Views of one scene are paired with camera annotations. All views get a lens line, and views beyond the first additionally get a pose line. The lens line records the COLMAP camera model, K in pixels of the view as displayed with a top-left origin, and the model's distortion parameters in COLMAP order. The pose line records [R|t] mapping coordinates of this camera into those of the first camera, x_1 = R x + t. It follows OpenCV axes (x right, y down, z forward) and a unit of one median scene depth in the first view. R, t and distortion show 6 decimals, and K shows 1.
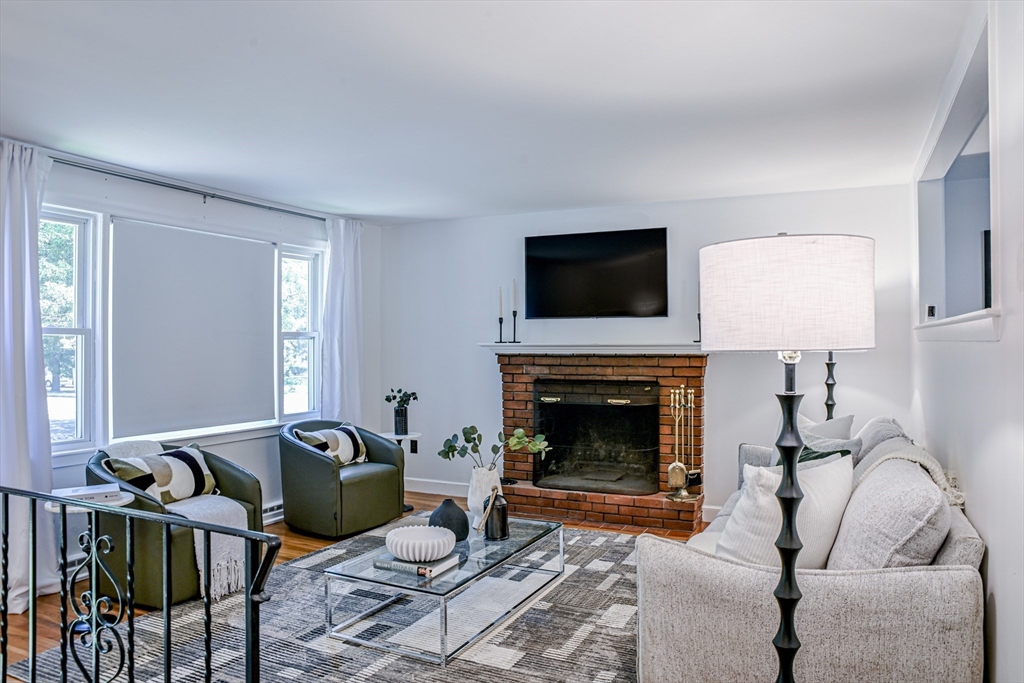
lens RADIAL K [[695.3, 0, 512.0], [0, 695.3, 341.5], [0, 0, 1]] dist [-0.002016, 0.002035]
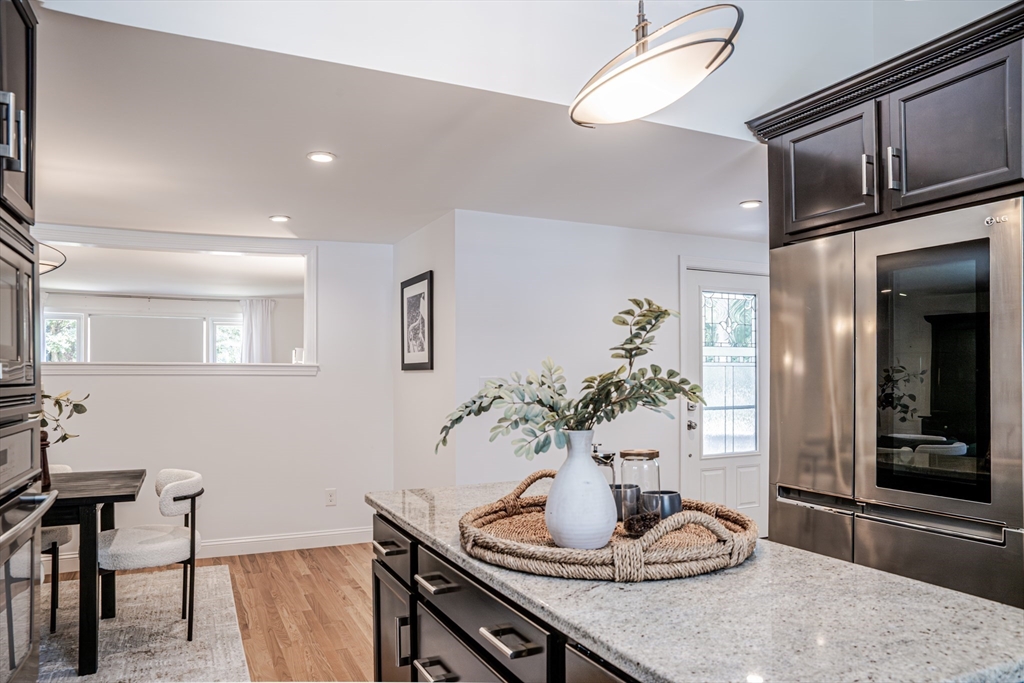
lens RADIAL K [[695.3, 0, 512.0], [0, 695.3, 341.5], [0, 0, 1]] dist [-0.002016, 0.002035]
pose [[0.749313, -0.027696, -0.661637, 1.795920], [-0.009738, 0.998556, -0.052827, -0.001303], [0.662144, 0.046027, 0.747961, 0.290054]]
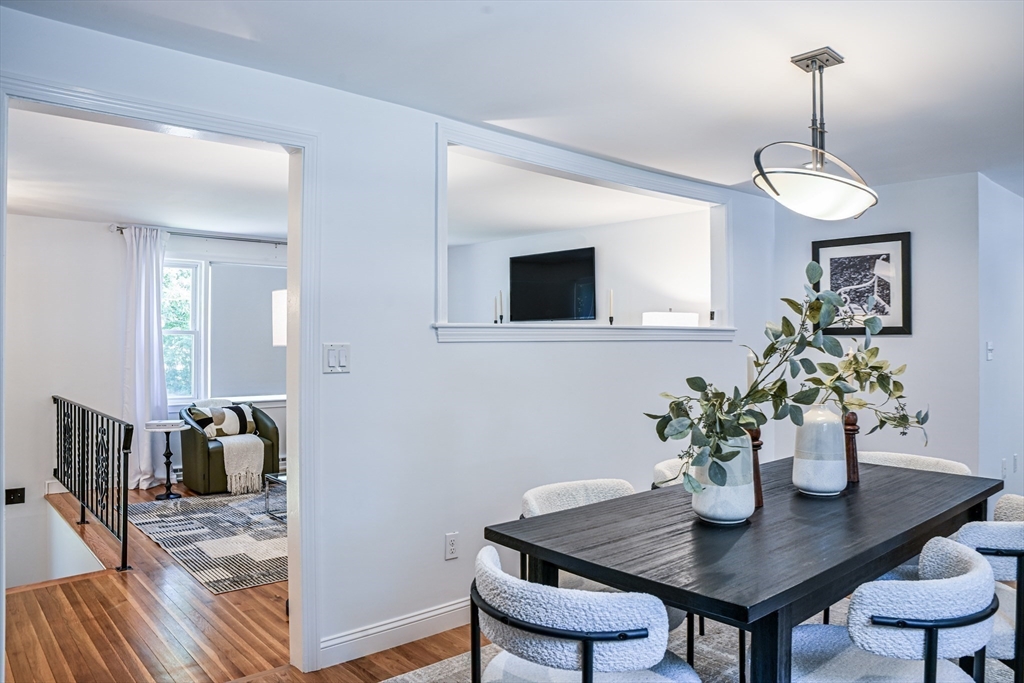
lens RADIAL K [[695.3, 0, 512.0], [0, 695.3, 341.5], [0, 0, 1]] dist [-0.002016, 0.002035]
pose [[0.923014, 0.006400, -0.384713, 0.733651], [-0.003400, 0.999958, 0.008479, -0.009299], [0.384751, -0.006518, 0.922997, -0.250249]]
